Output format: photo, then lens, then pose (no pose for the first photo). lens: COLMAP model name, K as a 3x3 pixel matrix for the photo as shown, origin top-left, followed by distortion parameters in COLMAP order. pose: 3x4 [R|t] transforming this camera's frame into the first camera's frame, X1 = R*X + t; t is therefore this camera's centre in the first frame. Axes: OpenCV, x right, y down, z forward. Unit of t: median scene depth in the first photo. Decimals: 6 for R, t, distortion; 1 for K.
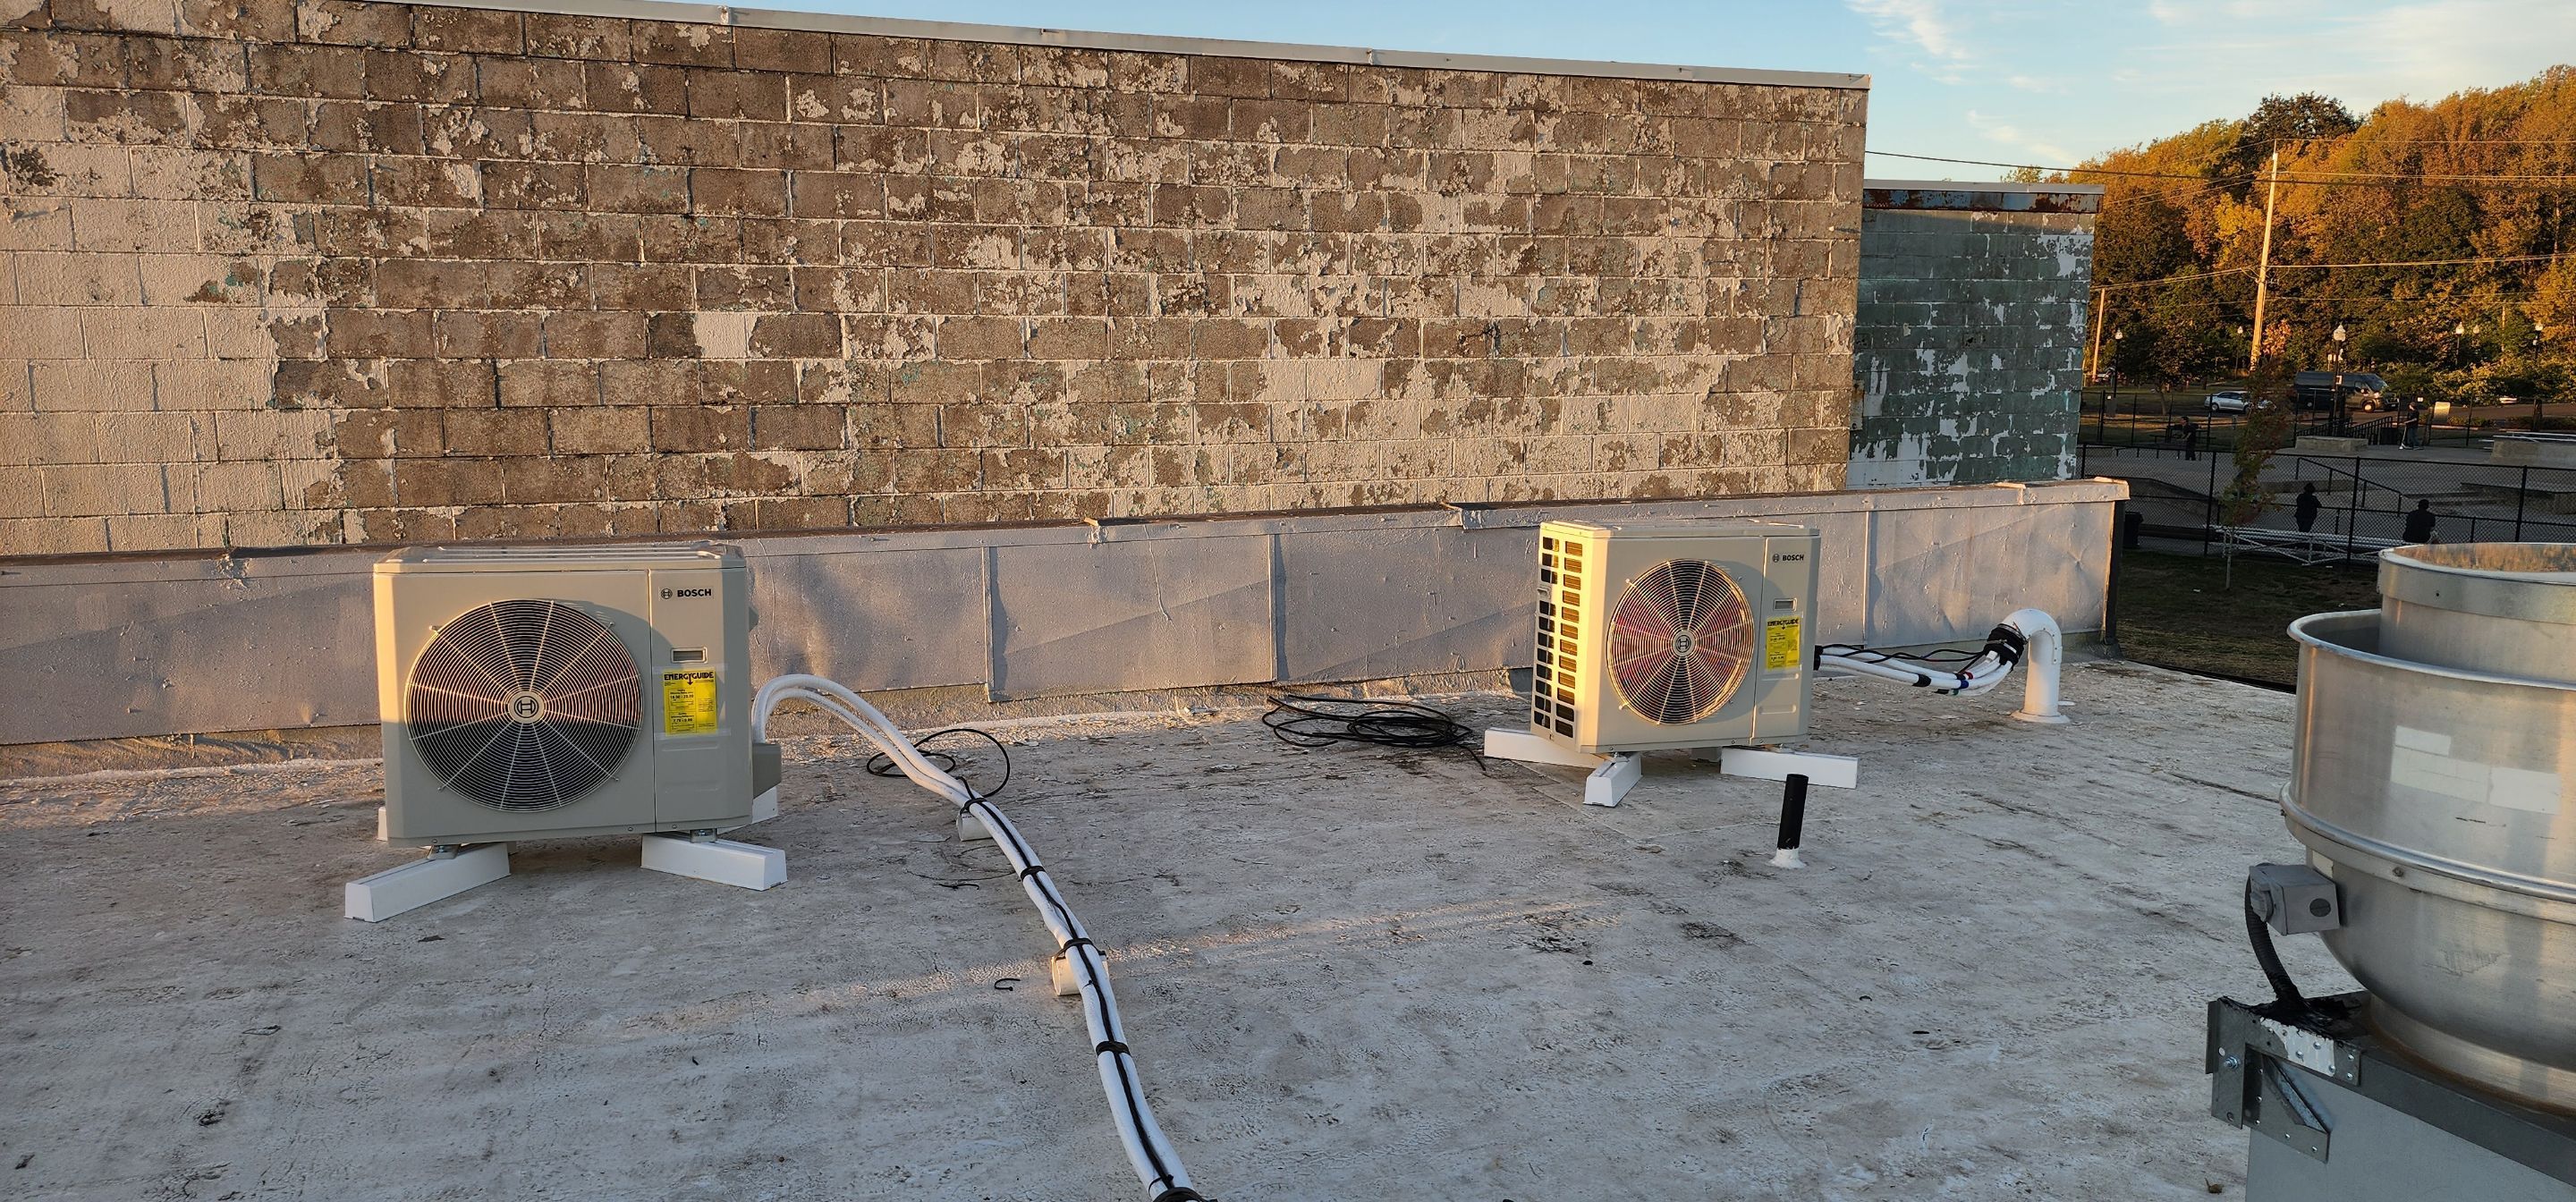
lens RADIAL K [[1682.8, 0, 1292.8], [0, 1682.8, 641.0], [0, 0, 1]] dist [0.149016, -0.252981]
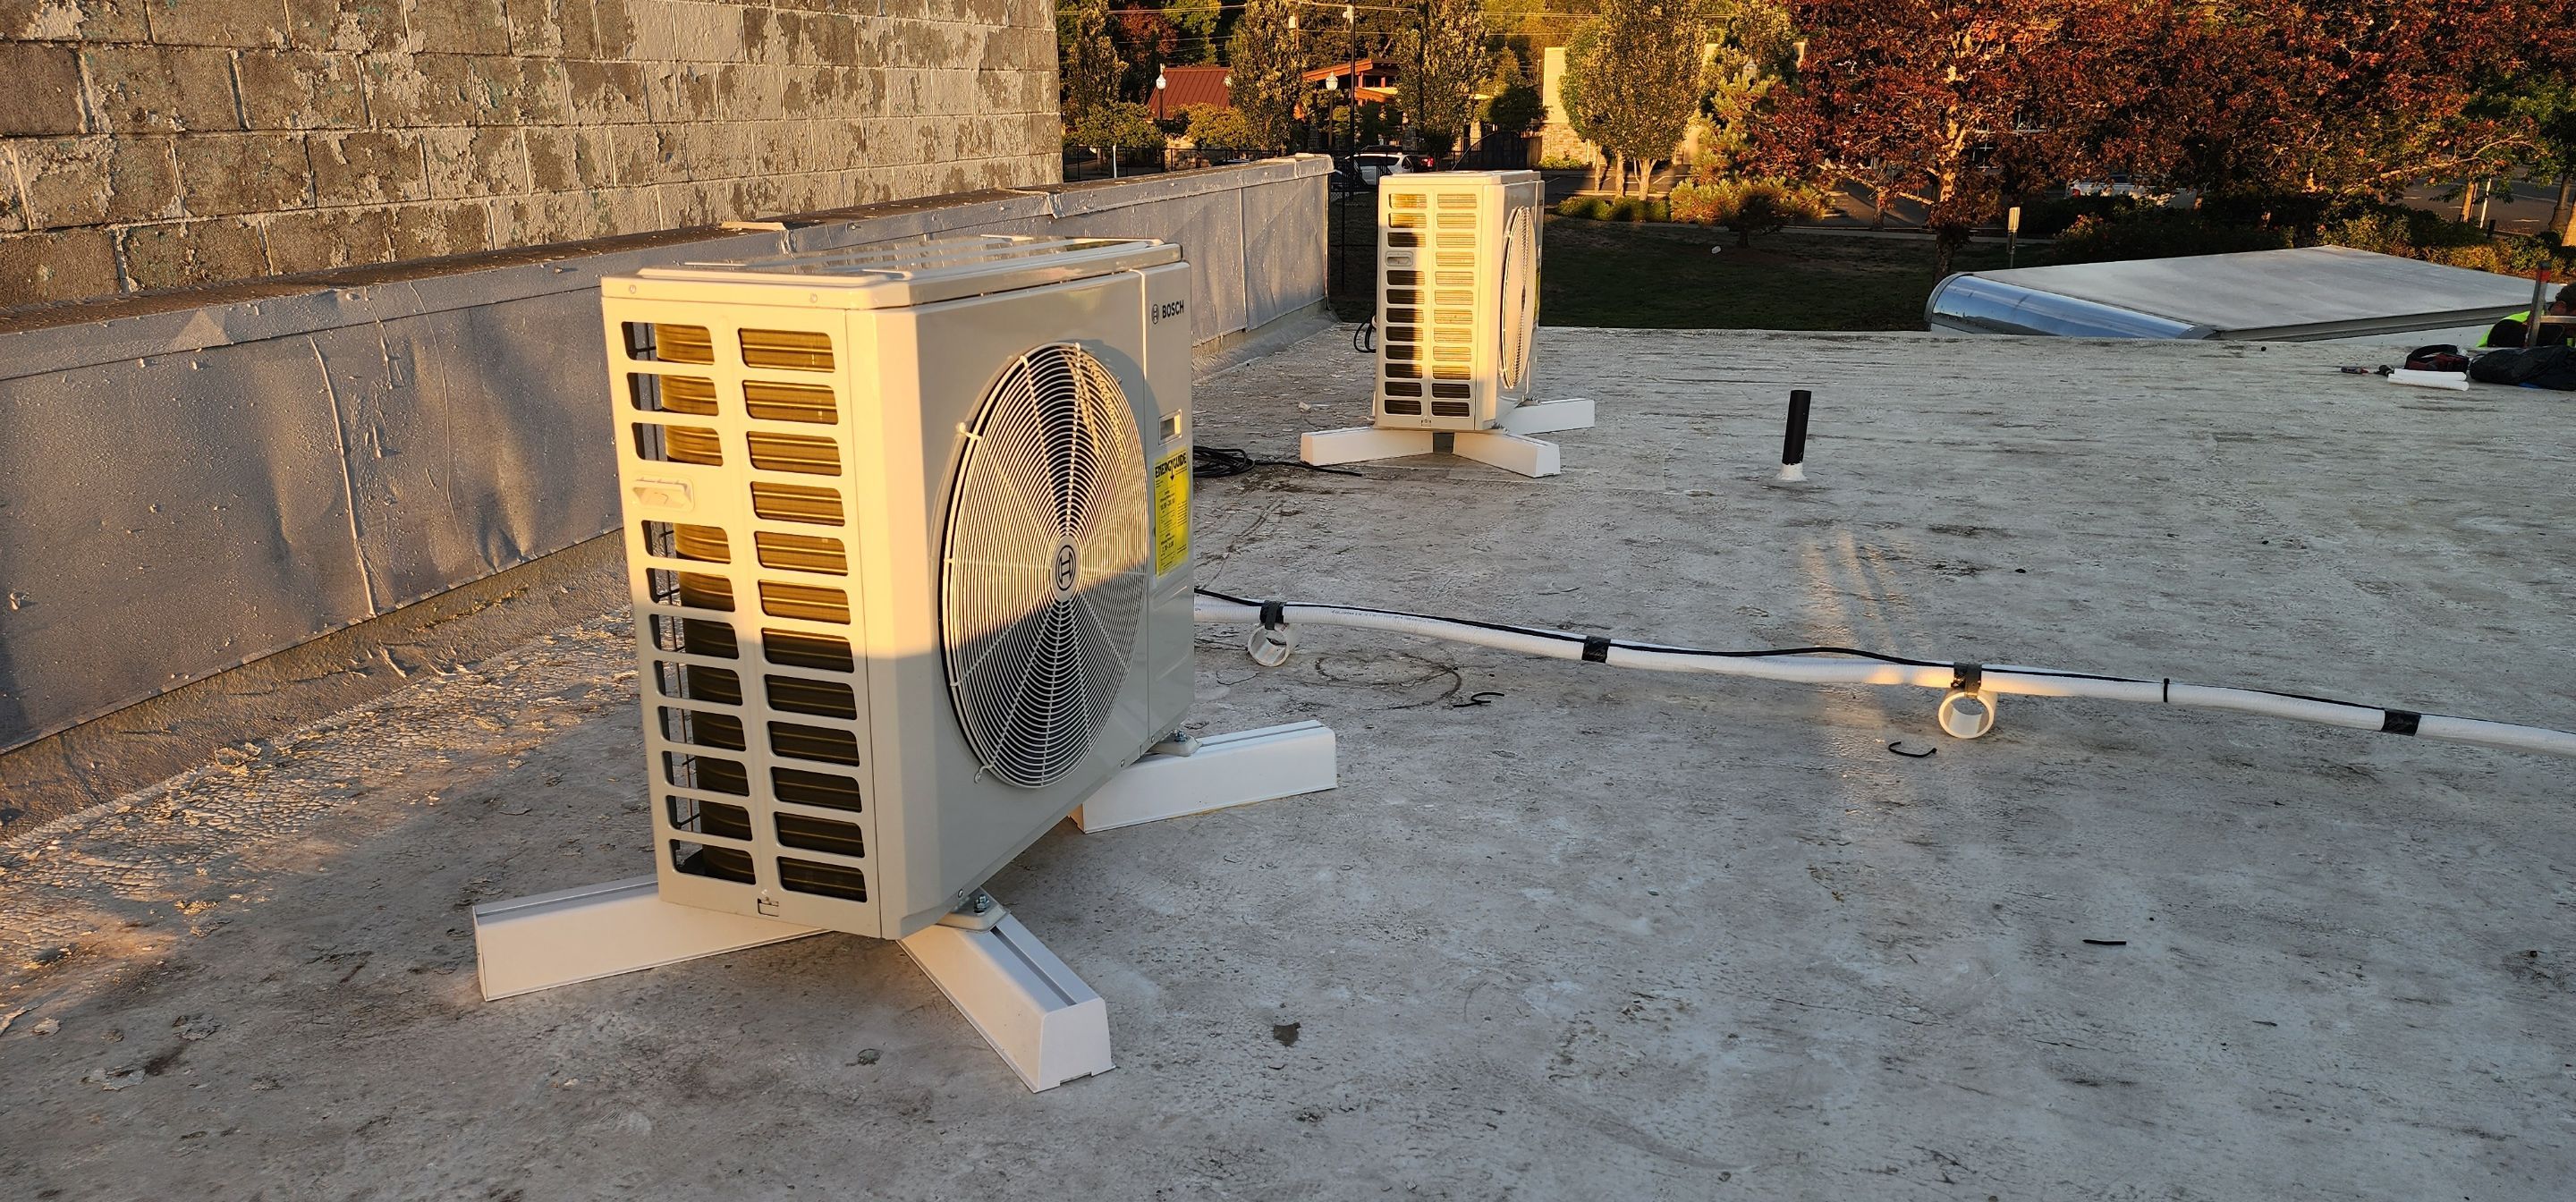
lens RADIAL K [[1672.1, 0, 1258.9], [0, 1672.1, 620.6], [0, 0, 1]] dist [0.084775, -0.068519]
pose [[0.622627, -0.237684, 0.745548, -0.462625], [0.141342, 0.971243, 0.191598, -0.018674], [-0.769648, -0.013917, 0.638317, 0.389353]]
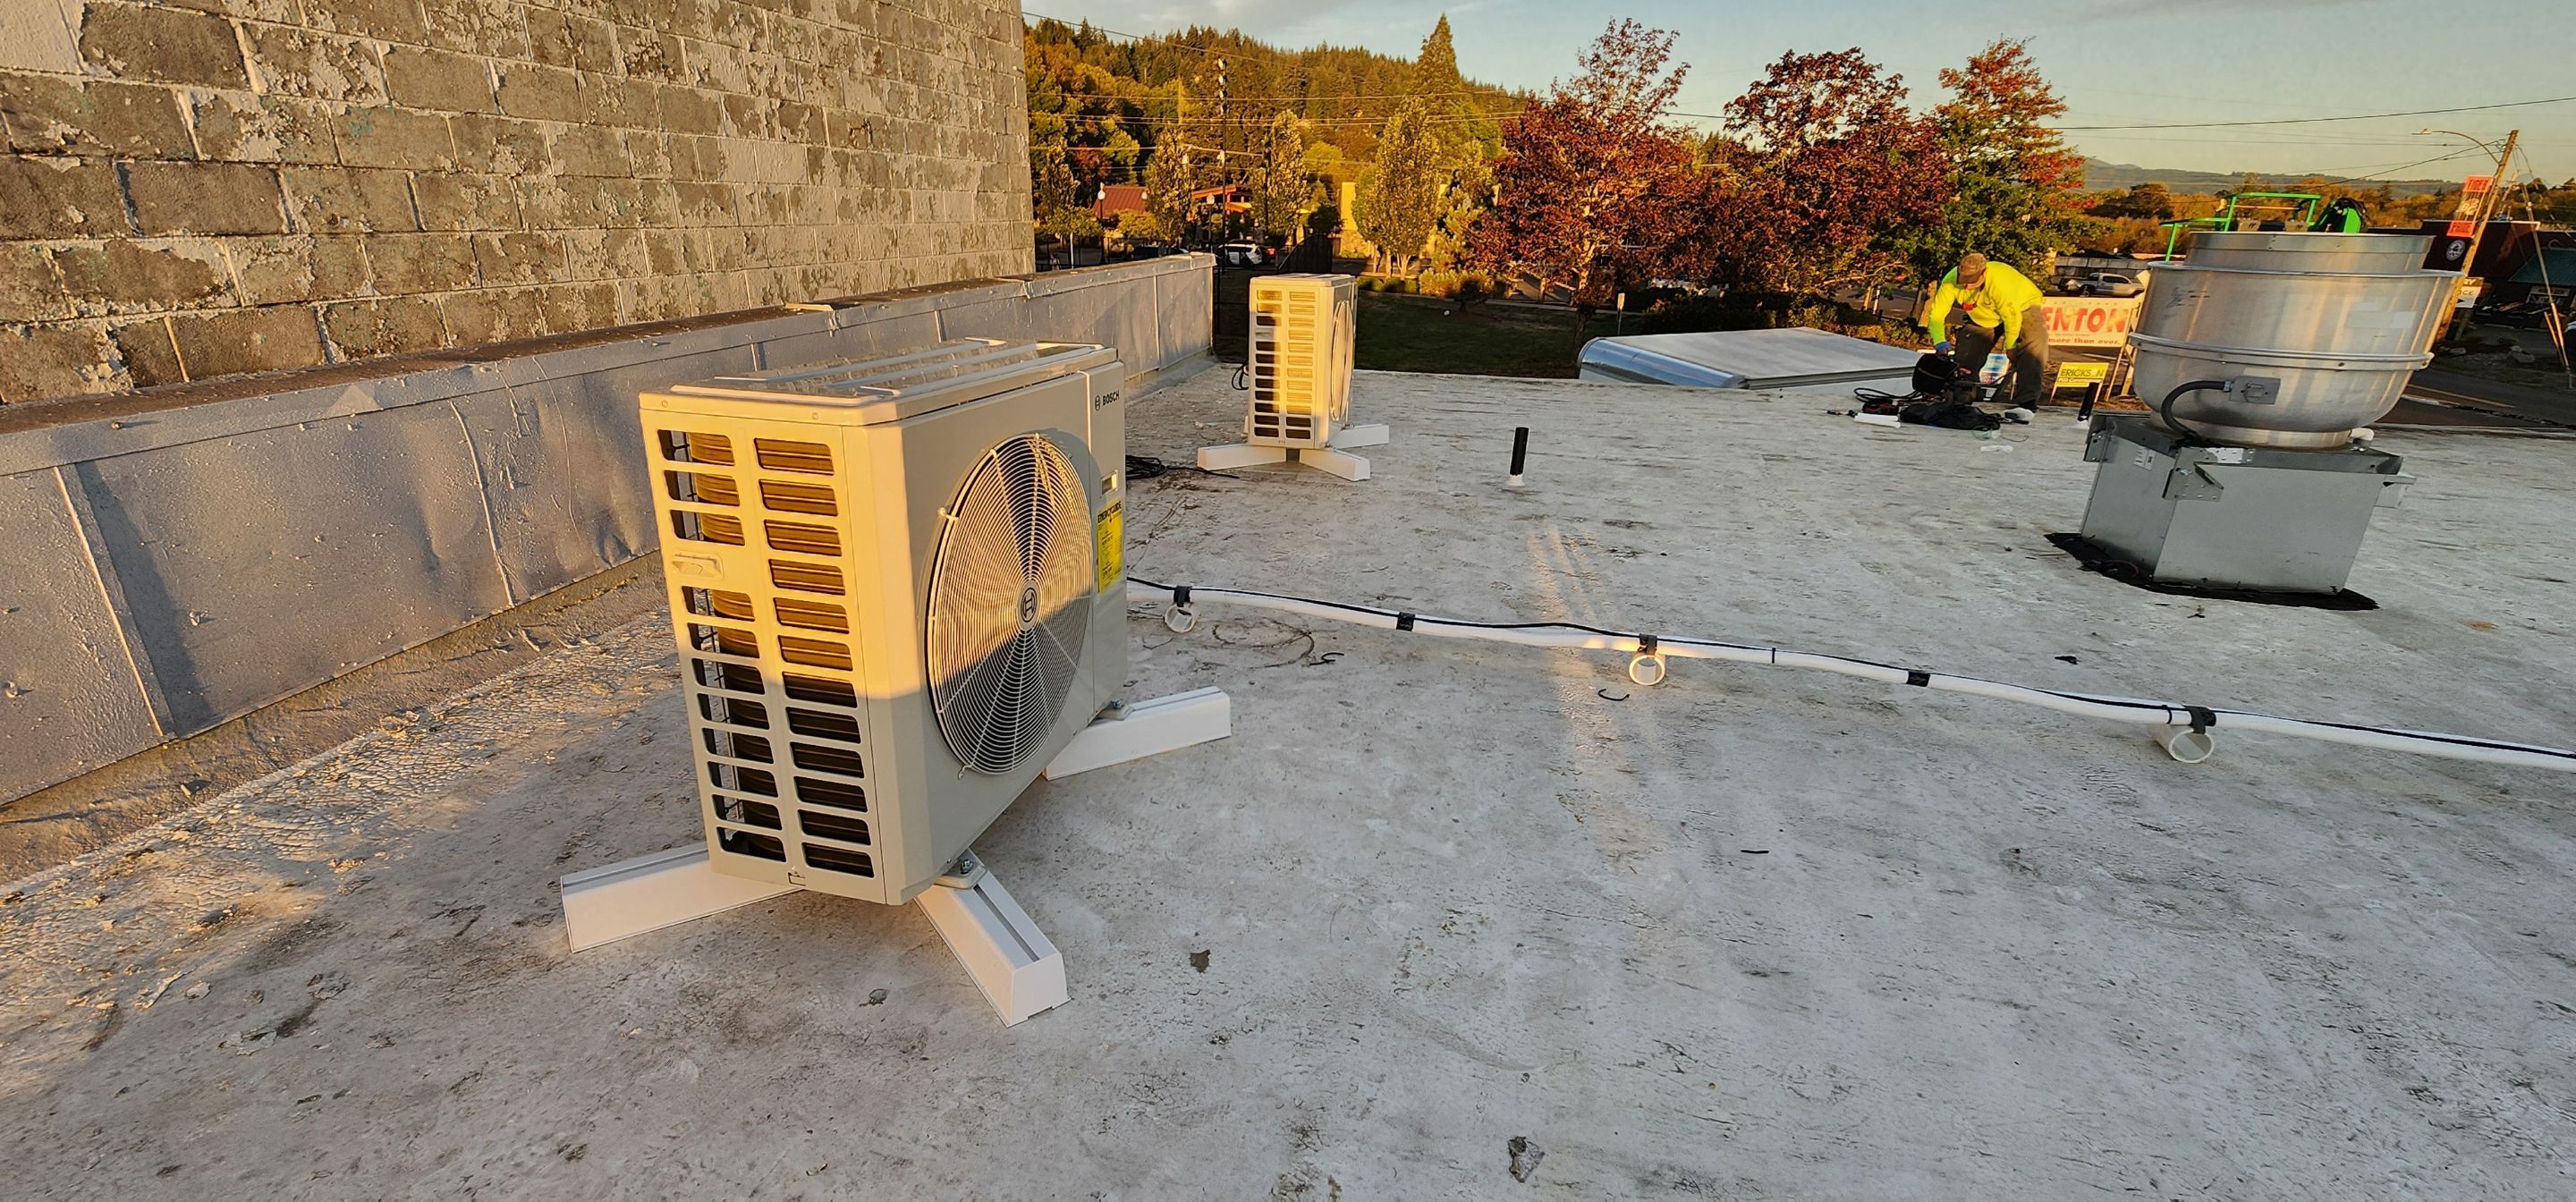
lens RADIAL K [[1043.5, 0, 1283.2], [0, 1043.5, 587.6], [0, 0, 1]] dist [0.001025, -0.000265]
pose [[0.535658, -0.276220, 0.797981, -0.422988], [0.118899, 0.960244, 0.252574, -0.033600], [-0.836023, -0.040414, 0.547205, 0.421773]]
